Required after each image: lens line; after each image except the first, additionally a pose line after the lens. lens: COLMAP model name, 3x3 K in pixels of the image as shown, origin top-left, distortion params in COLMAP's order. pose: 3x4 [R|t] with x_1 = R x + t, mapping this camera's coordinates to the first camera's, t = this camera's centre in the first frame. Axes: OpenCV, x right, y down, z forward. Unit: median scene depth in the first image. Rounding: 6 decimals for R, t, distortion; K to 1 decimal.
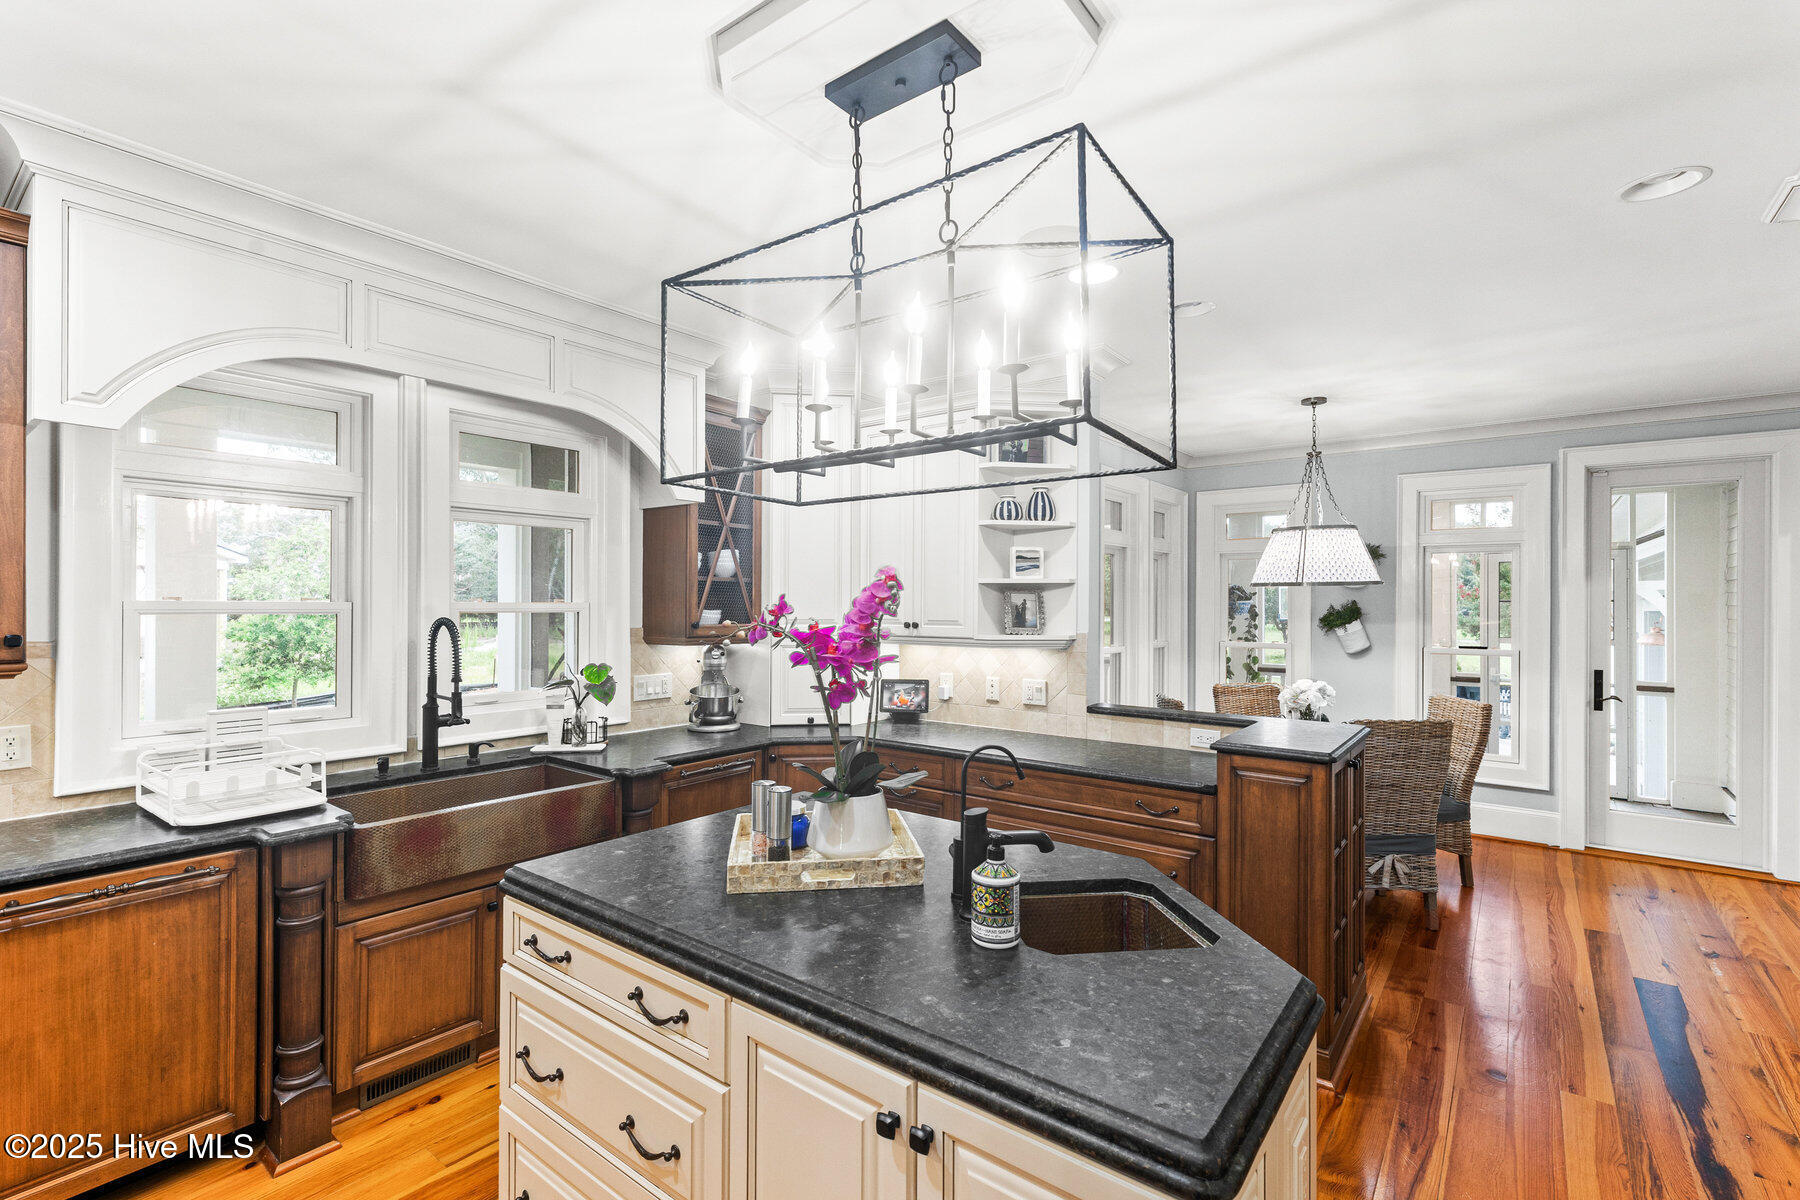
lens RADIAL K [[803.5, 0, 895.2], [0, 803.5, 605.3], [0, 0, 1]] dist [0.005070, 0.000134]
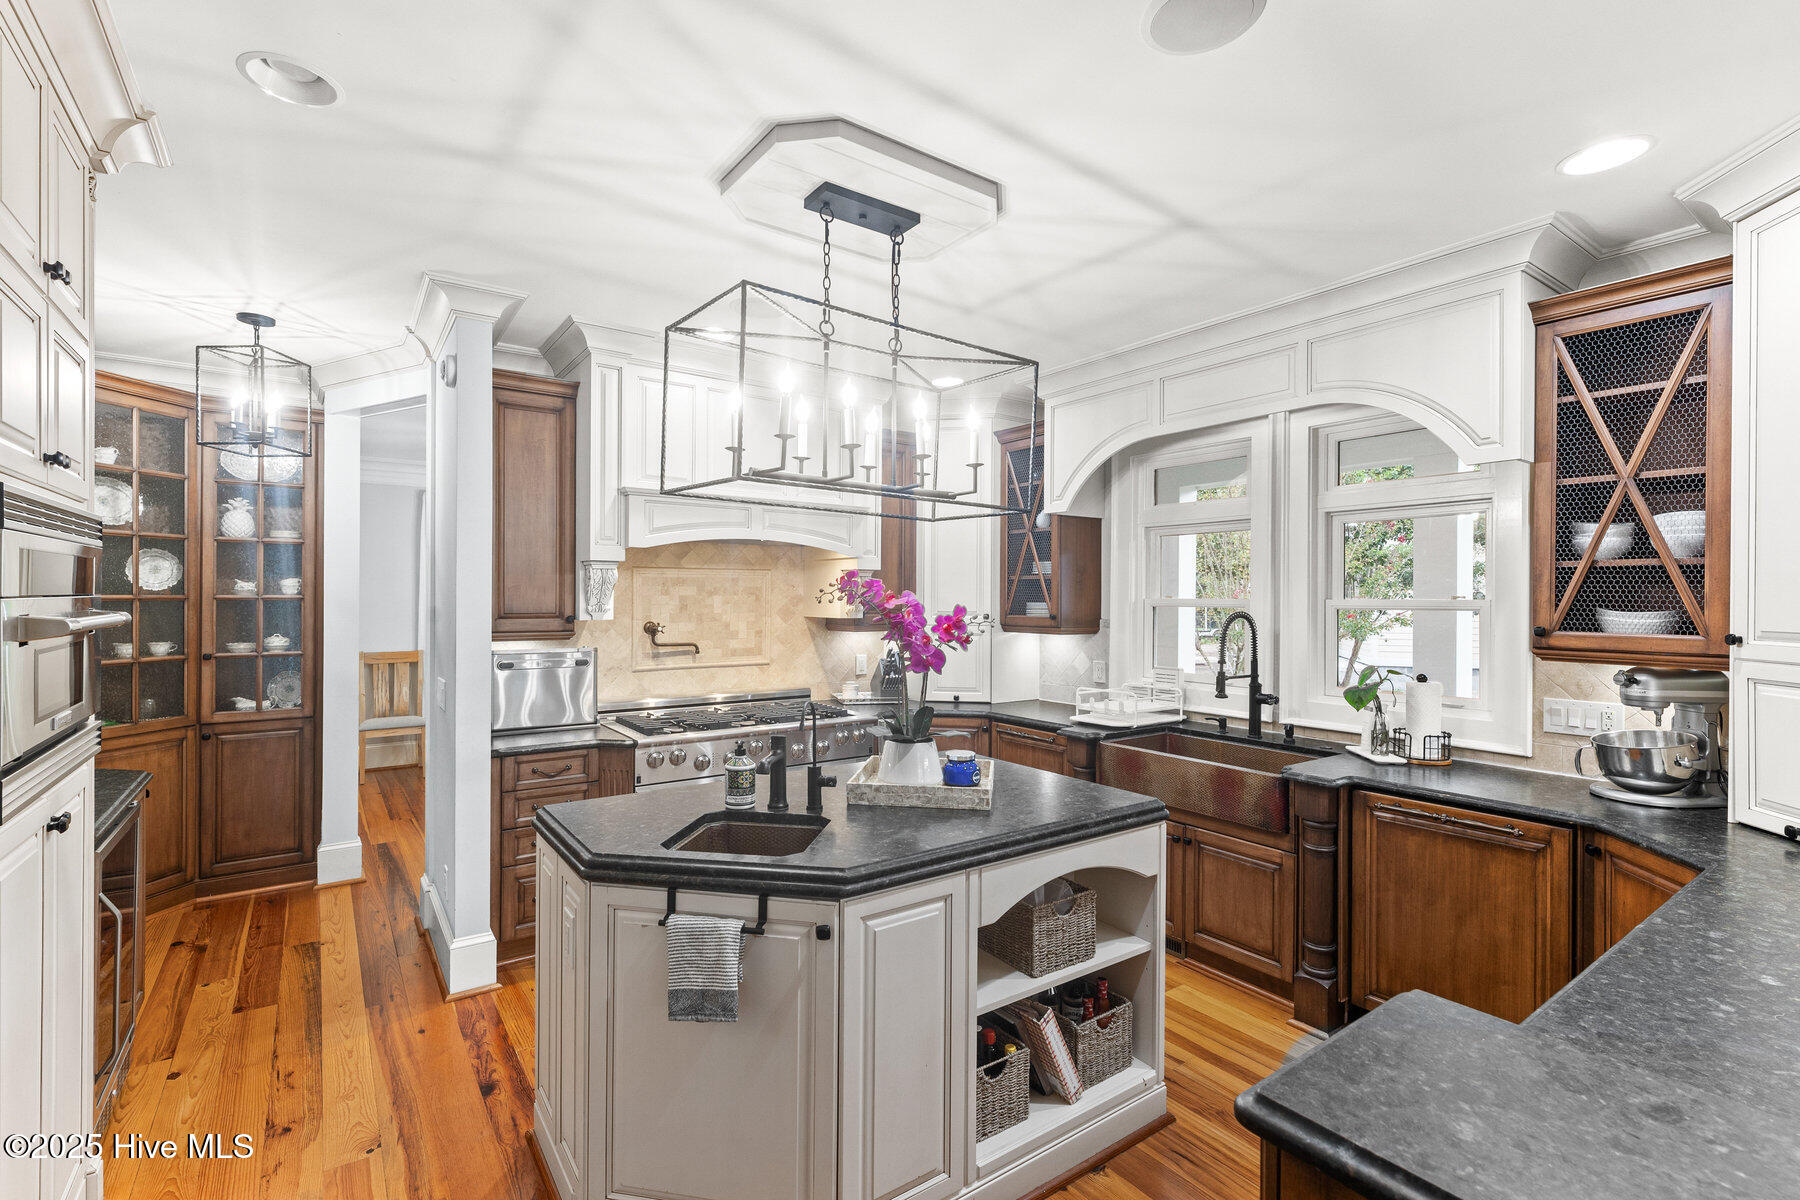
lens RADIAL K [[803.5, 0, 886.0], [0, 803.5, 603.6], [0, 0, 1]] dist [0.005070, 0.000134]
pose [[-0.288054, -0.002947, -0.957610, 1.033305], [-0.008270, 0.999966, -0.000590, 0.010832], [0.957578, 0.007750, -0.288069, 1.135215]]
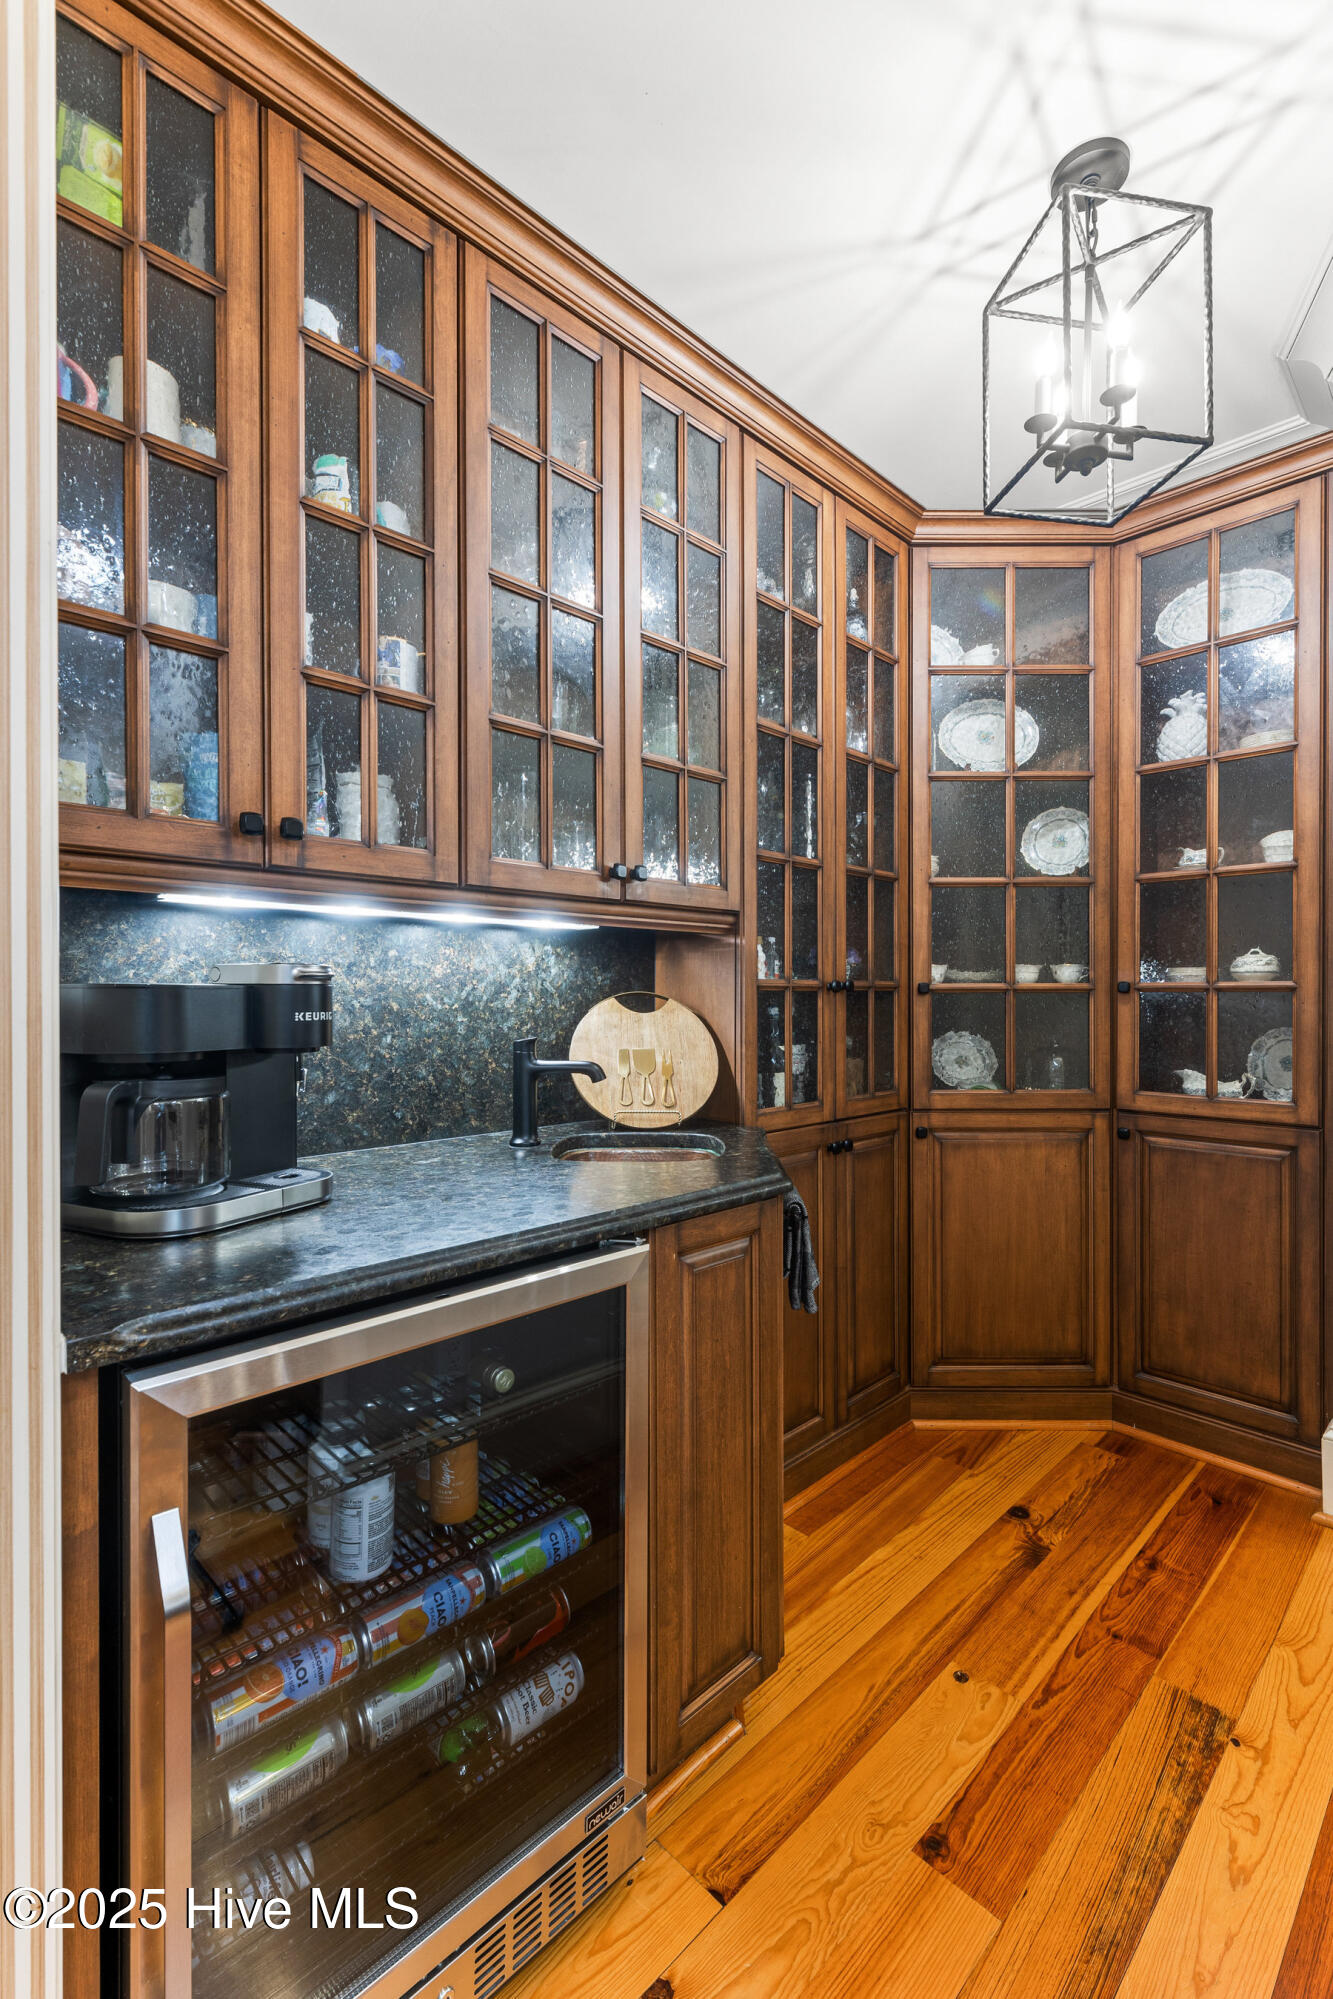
lens RADIAL K [[892.3, 0, 651.7], [0, 892.3, 991.7], [0, 0, 1]] dist [0.005070, 0.000134]
pose [[-0.991071, -0.004834, 0.133245, 0.709610], [-0.004405, 0.999984, 0.003511, 0.061225], [-0.133260, 0.002893, -0.991077, 0.830691]]
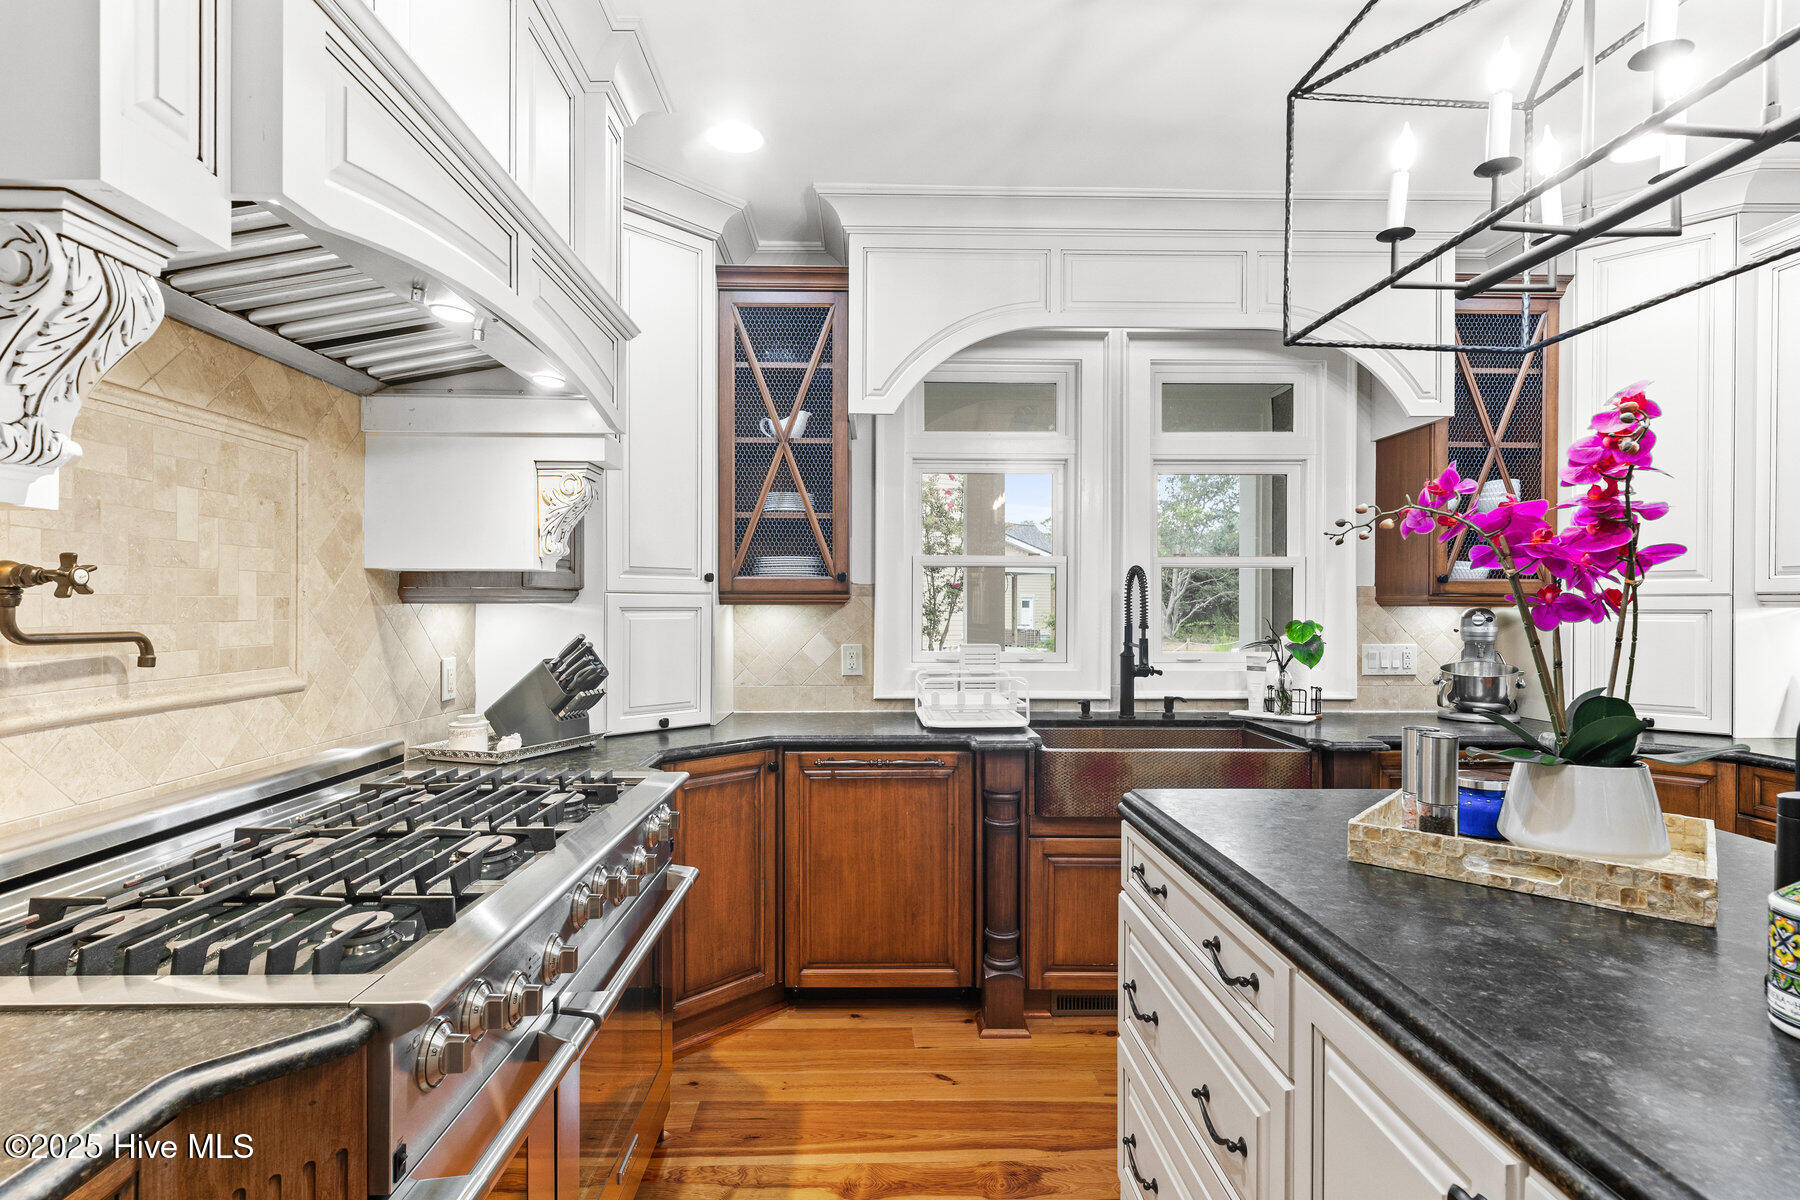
lens RADIAL K [[867.1, 0, 903.2], [0, 867.1, 614.3], [0, 0, 1]] dist [0.007947, -0.001688]
pose [[0.632413, -0.000142, -0.774631, 0.122812], [0.002321, 0.999996, 0.001712, 0.098932], [0.774628, -0.002881, 0.632411, 0.129340]]
